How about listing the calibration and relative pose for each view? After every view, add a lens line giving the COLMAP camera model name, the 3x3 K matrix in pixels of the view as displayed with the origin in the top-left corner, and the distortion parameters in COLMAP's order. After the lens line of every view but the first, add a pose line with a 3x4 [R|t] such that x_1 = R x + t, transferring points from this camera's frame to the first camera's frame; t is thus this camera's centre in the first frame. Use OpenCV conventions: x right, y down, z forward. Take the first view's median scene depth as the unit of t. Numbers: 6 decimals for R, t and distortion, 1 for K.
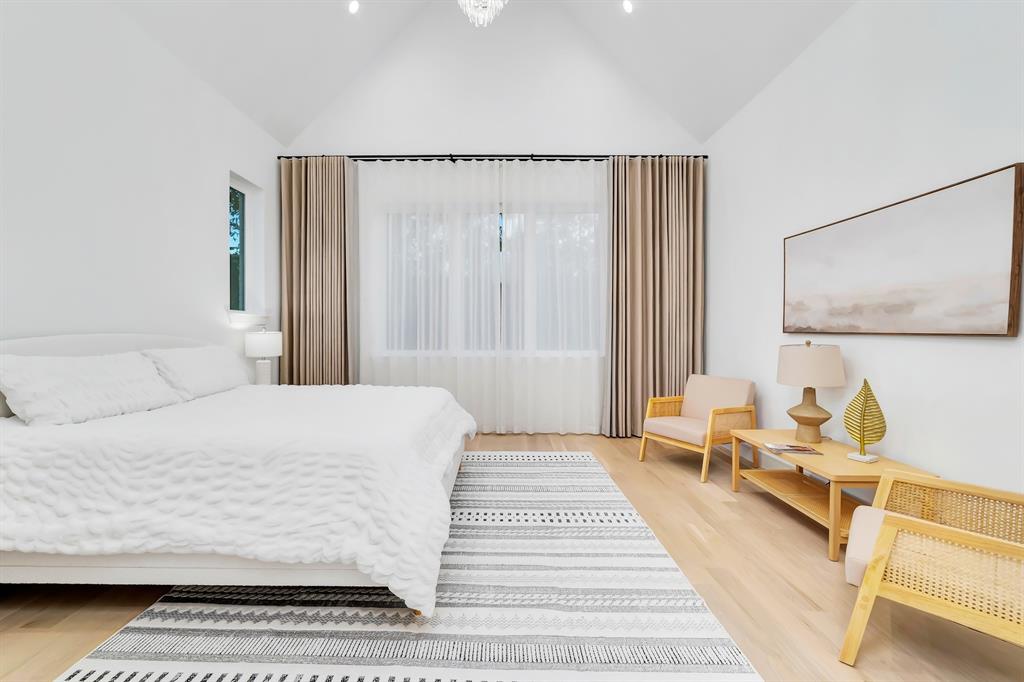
lens RADIAL K [[429.8, 0, 496.3], [0, 429.8, 328.5], [0, 0, 1]] dist [-0.022244, 0.006969]
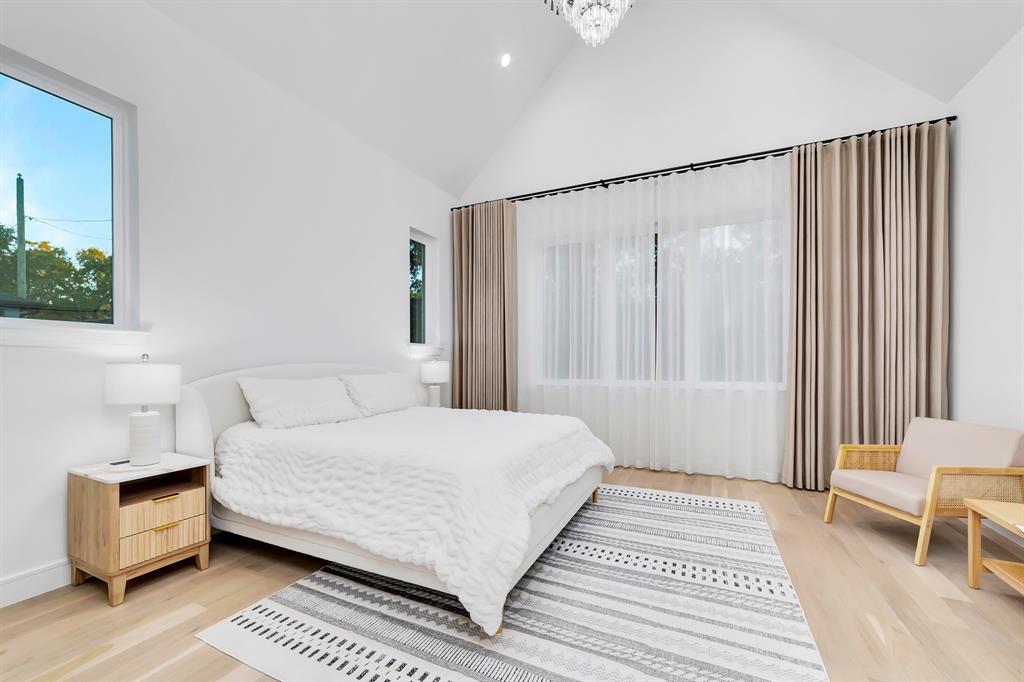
lens RADIAL K [[425.2, 0, 502.4], [0, 425.2, 356.1], [0, 0, 1]] dist [-0.019278, 0.009084]
pose [[0.903862, -0.007441, -0.427759, 0.170556], [0.006123, 0.999971, -0.004456, -0.000701], [0.427780, 0.001408, 0.903882, 0.043169]]
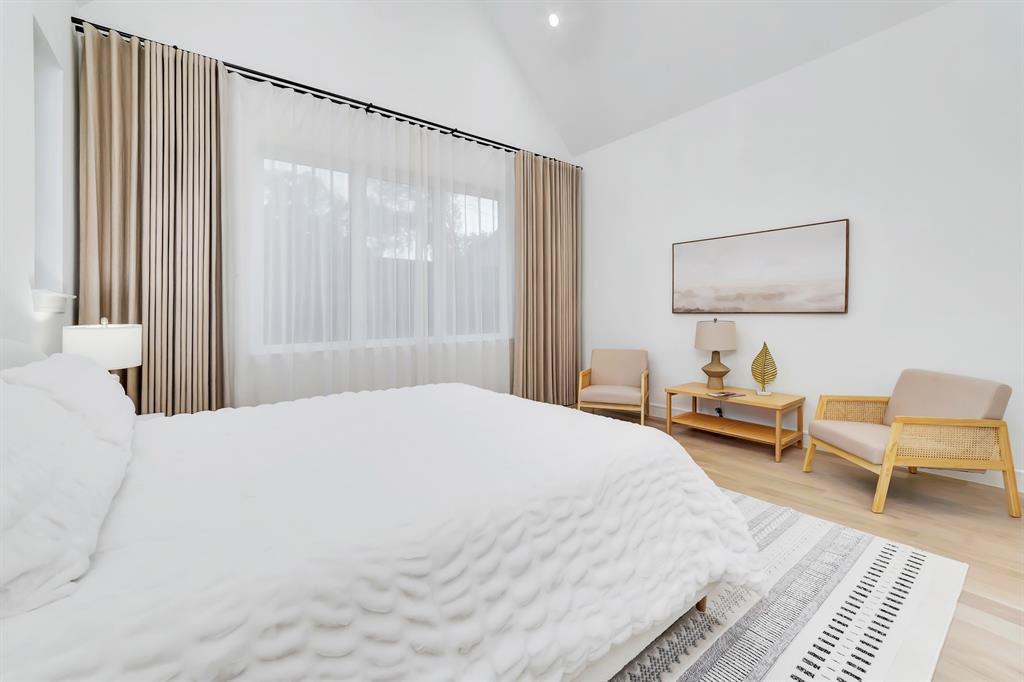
lens RADIAL K [[422.4, 0, 508.9], [0, 422.4, 310.4], [0, 0, 1]] dist [-0.012904, 0.000144]
pose [[0.779114, -0.008879, 0.626819, -0.695679], [0.010432, 0.999945, 0.001199, -0.006858], [-0.626795, 0.005605, 0.779164, 0.335376]]
